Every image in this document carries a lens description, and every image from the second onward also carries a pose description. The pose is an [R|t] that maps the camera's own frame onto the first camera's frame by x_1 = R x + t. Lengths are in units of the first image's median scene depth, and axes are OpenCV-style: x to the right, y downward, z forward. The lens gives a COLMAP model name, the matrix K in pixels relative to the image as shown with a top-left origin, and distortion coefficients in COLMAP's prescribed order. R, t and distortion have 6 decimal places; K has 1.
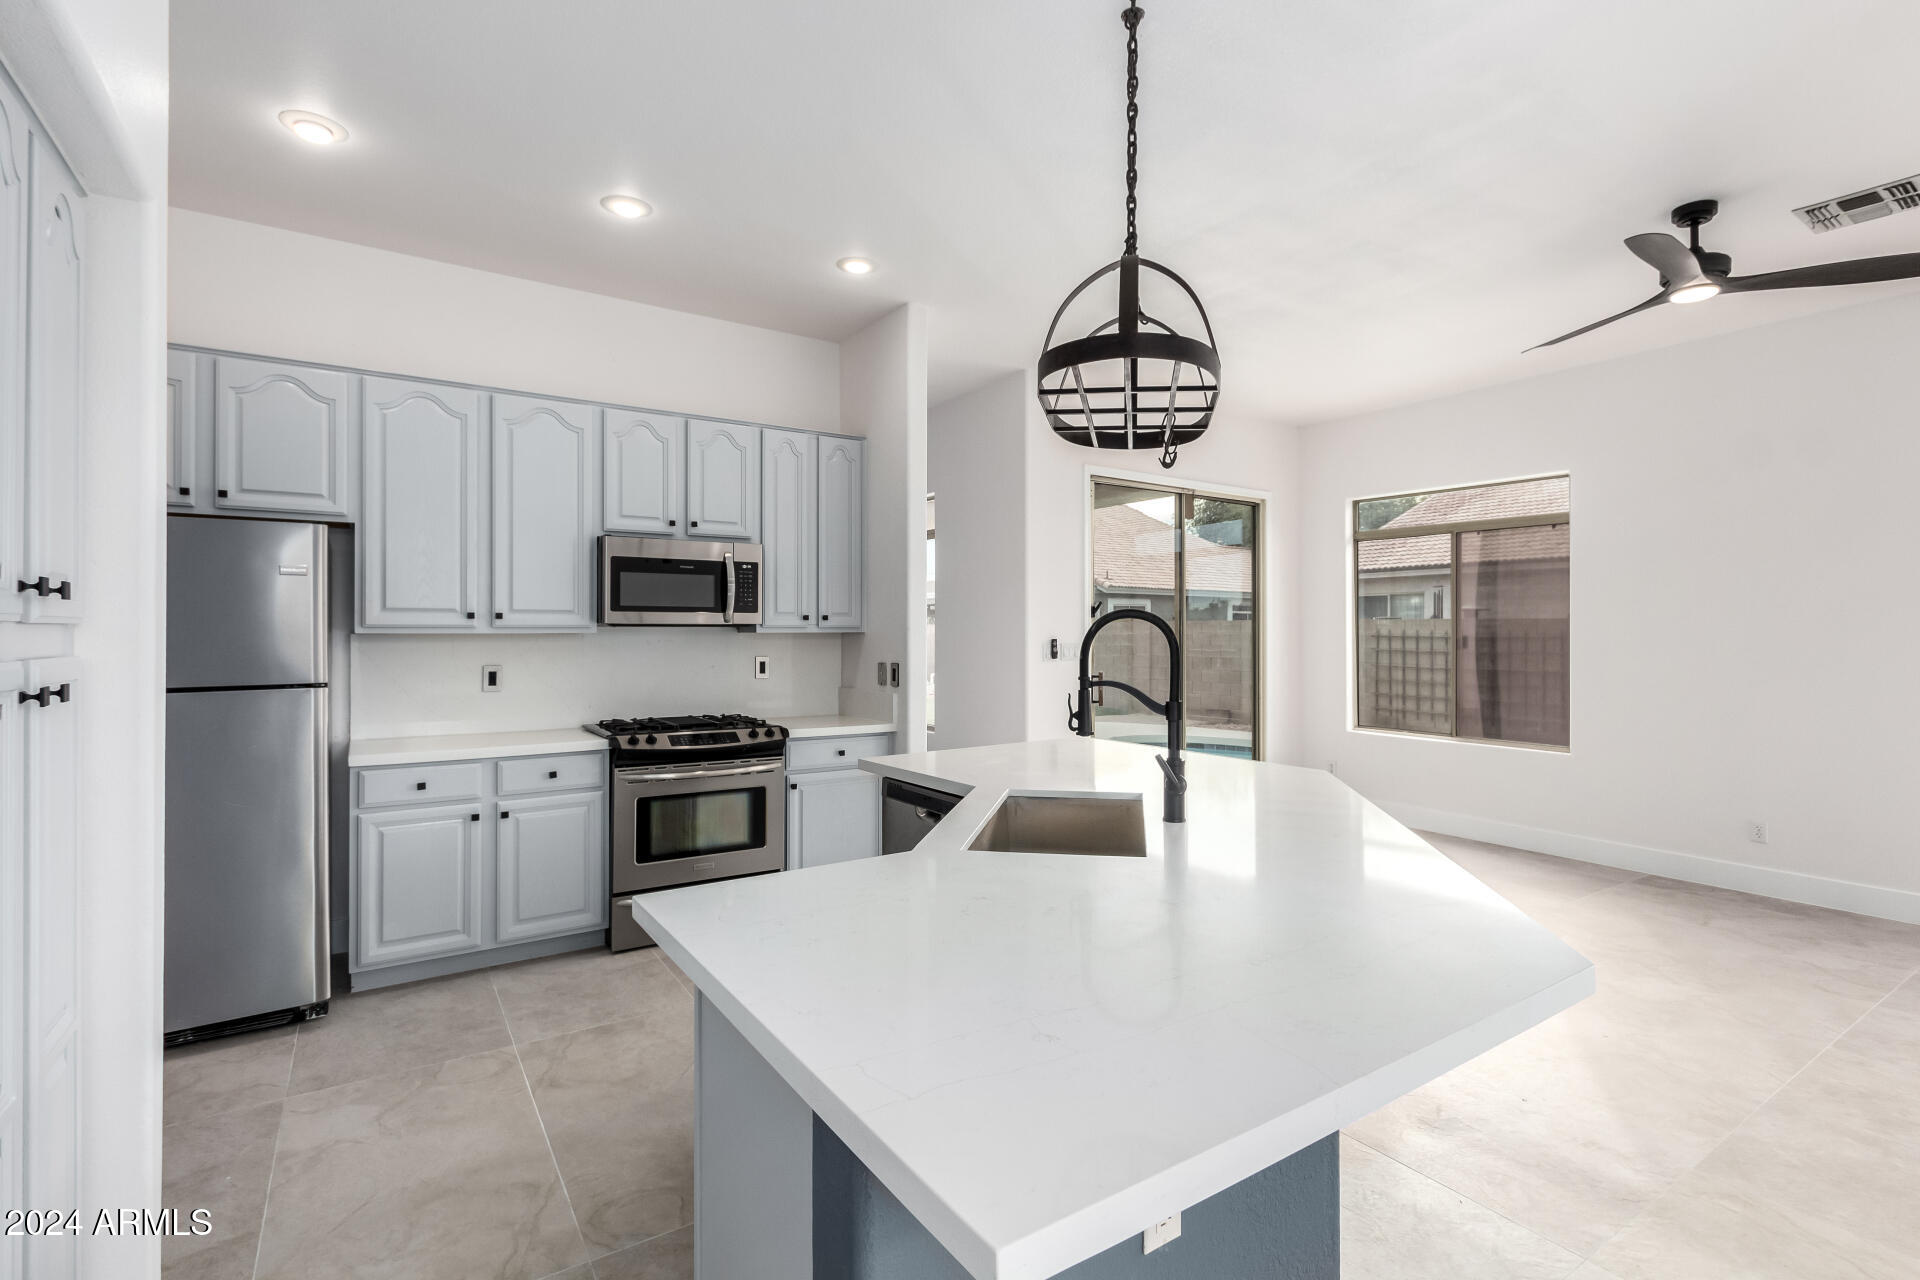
lens RADIAL K [[879.9, 0, 961.2], [0, 879.9, 627.6], [0, 0, 1]] dist [0.005549, -0.000066]
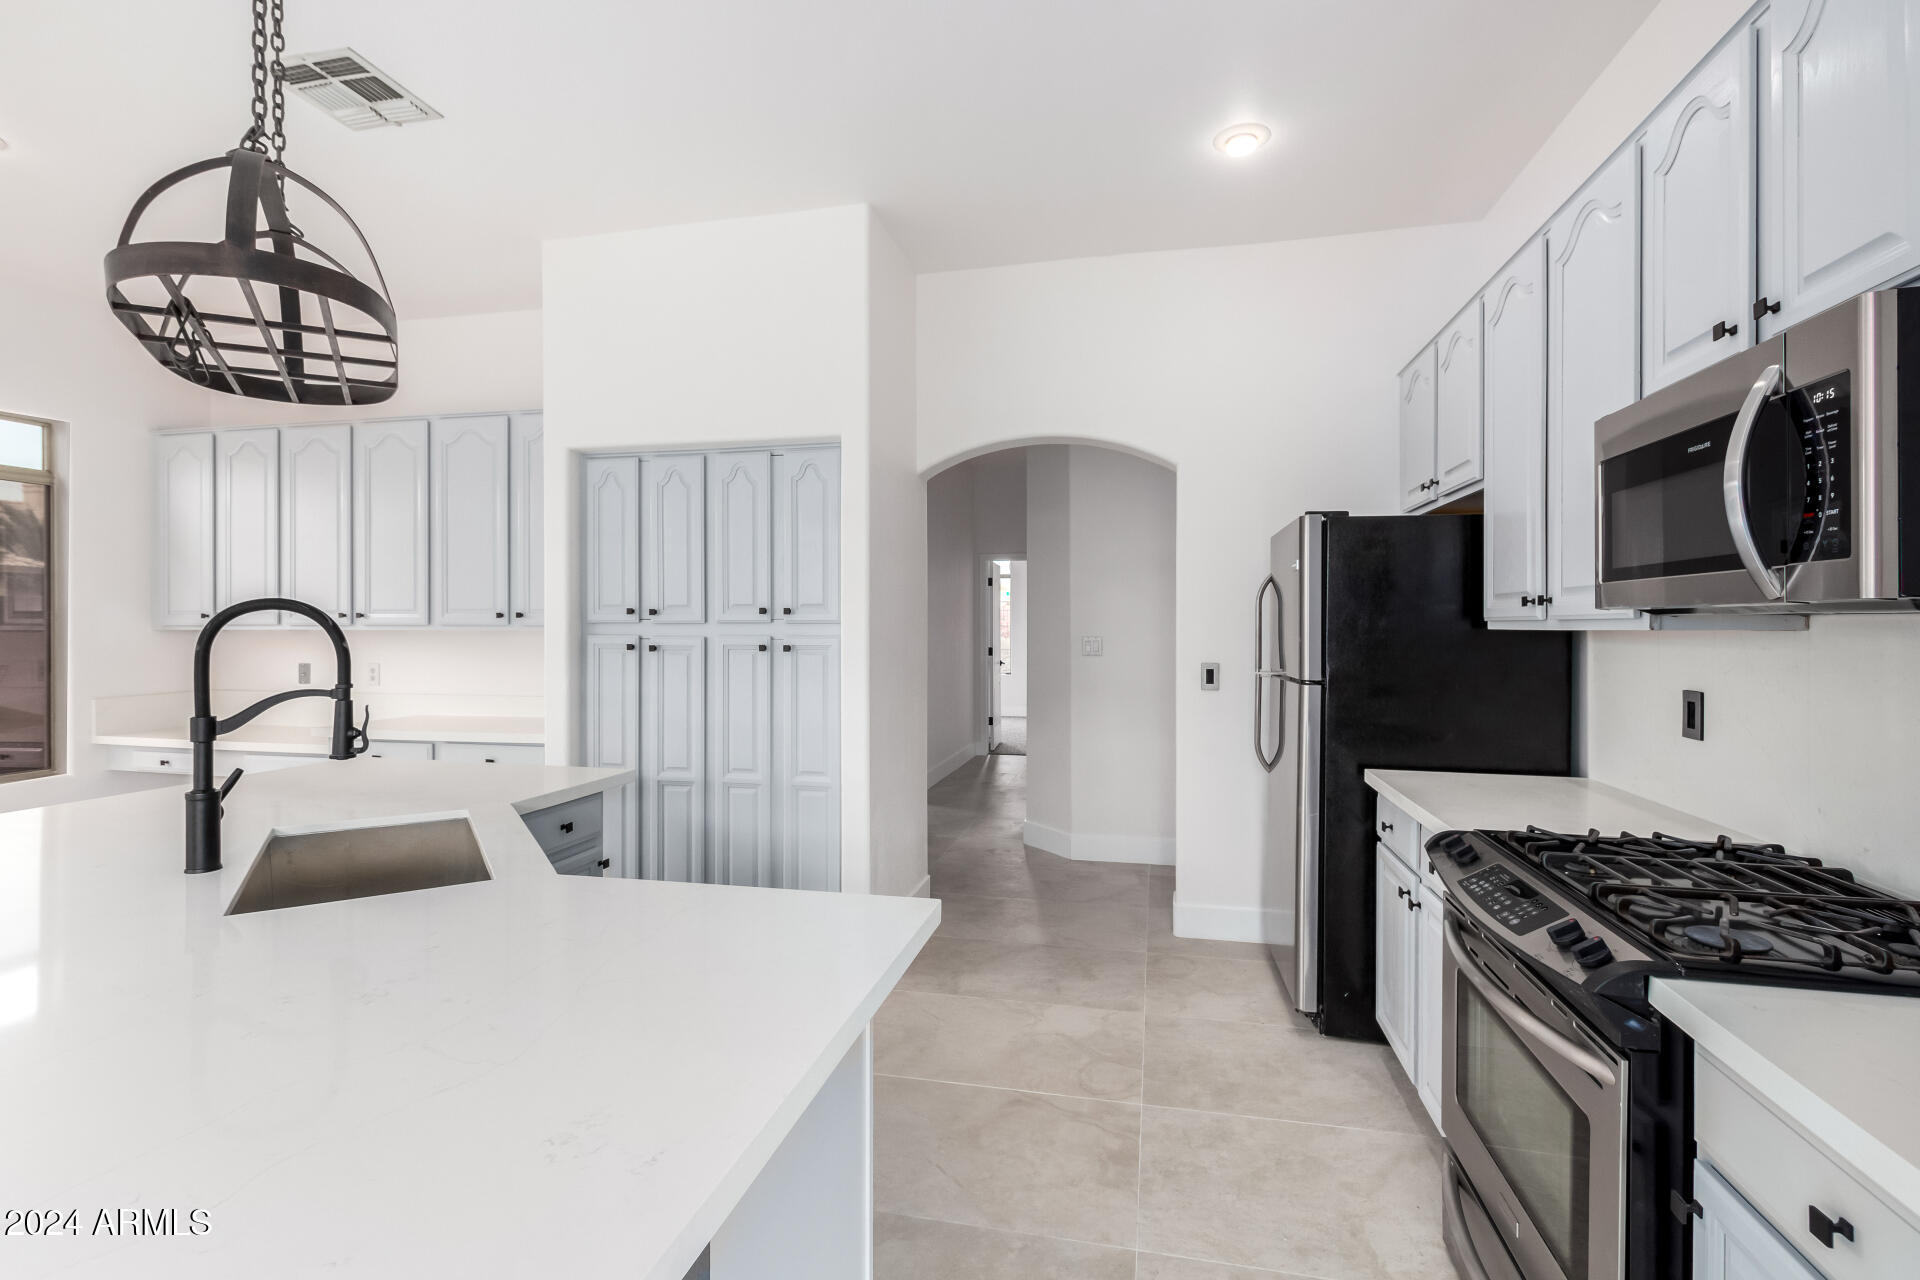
lens RADIAL K [[879.9, 0, 961.2], [0, 879.9, 627.6], [0, 0, 1]] dist [0.005549, -0.000066]
pose [[-0.722777, 0.001461, -0.691079, 0.167801], [0.002891, 0.999995, -0.000909, 0.004737], [0.691075, -0.002654, -0.722778, 1.156694]]
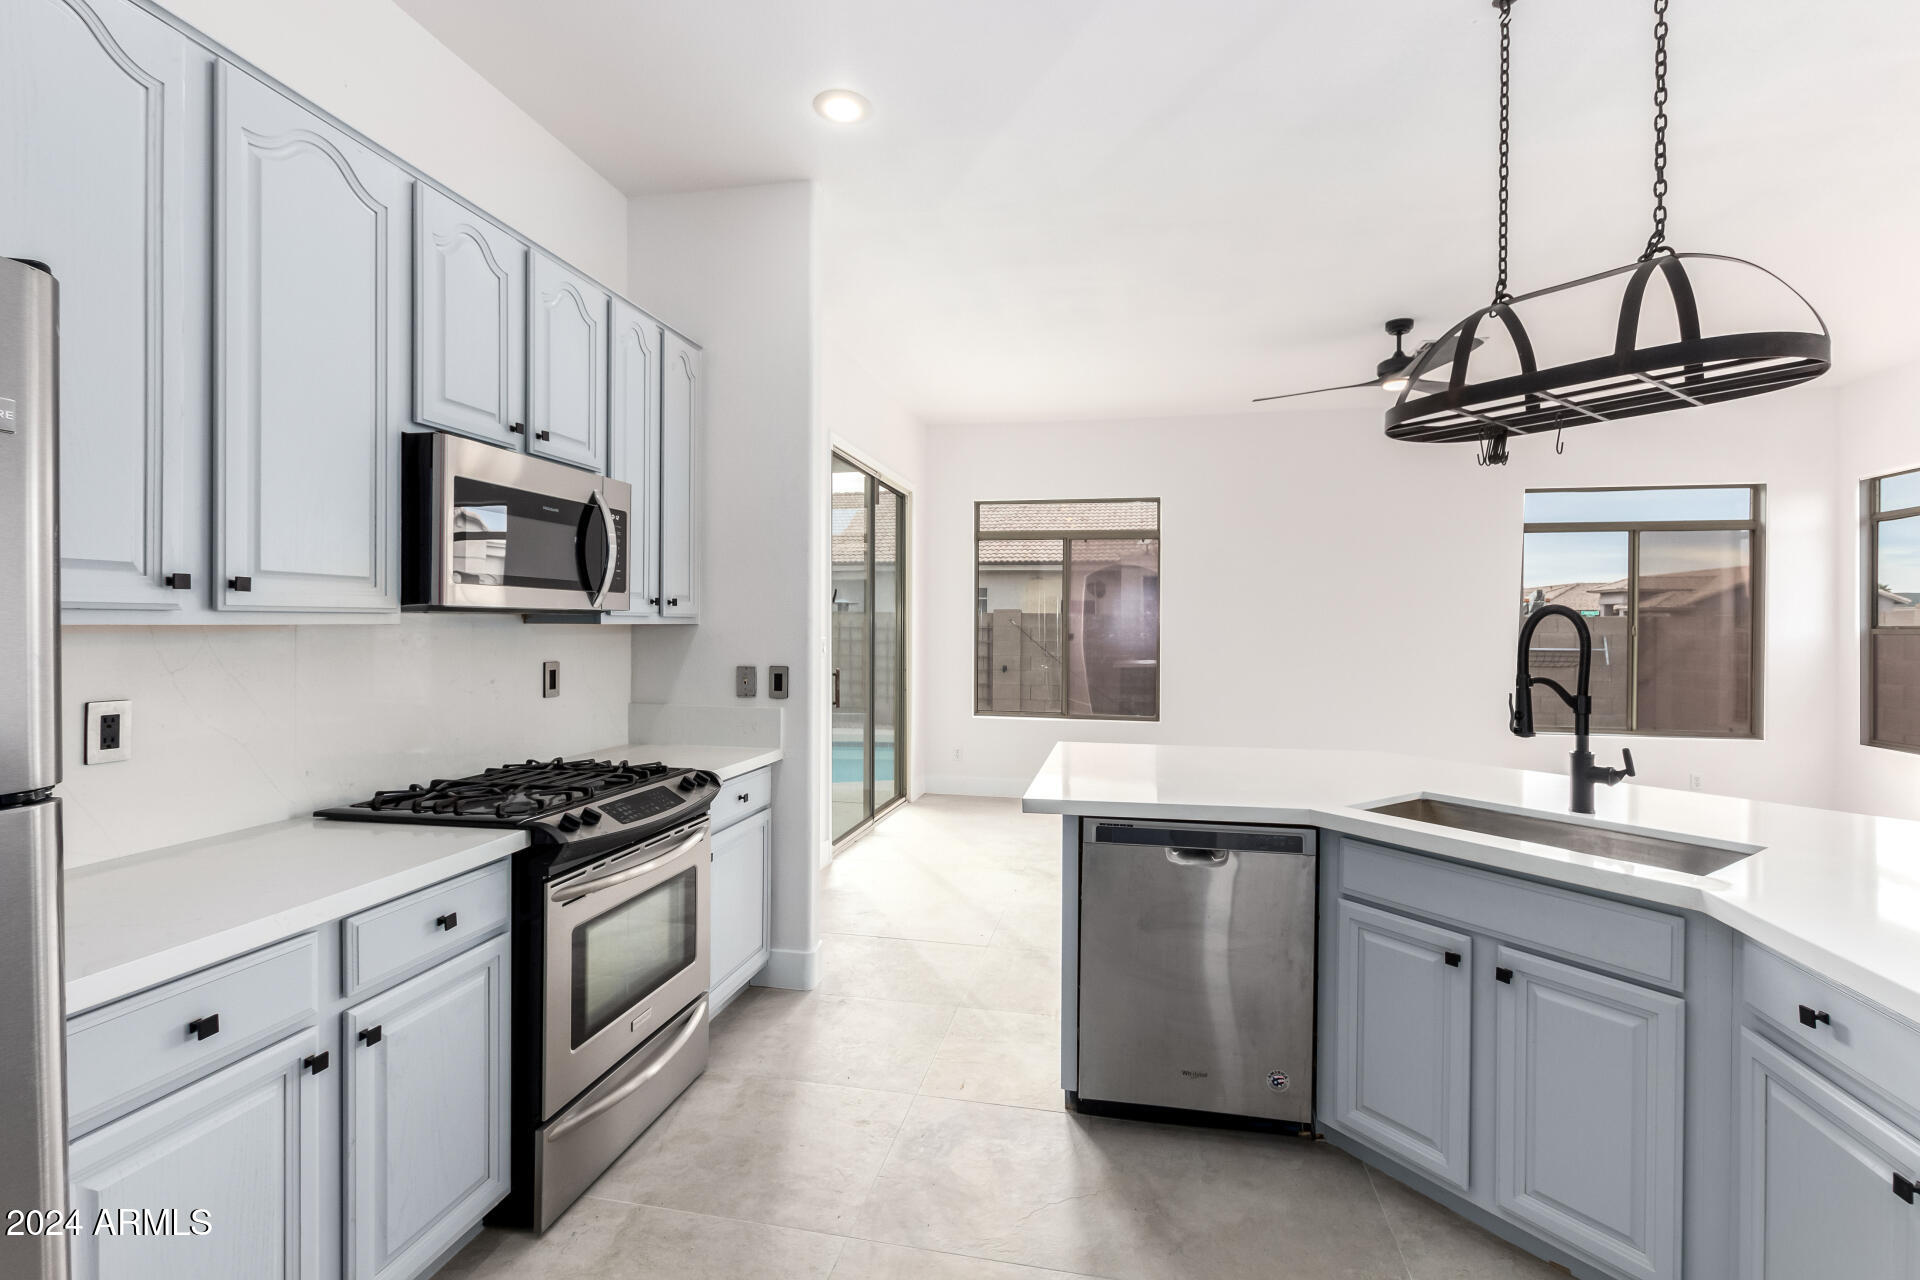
lens RADIAL K [[874.3, 0, 935.6], [0, 874.3, 632.7], [0, 0, 1]] dist [0.001004, 0.000035]
pose [[0.721393, -0.004571, 0.692511, -0.573557], [-0.007109, 0.999877, 0.014005, 0.001817], [-0.692489, -0.015026, 0.721272, 0.457182]]
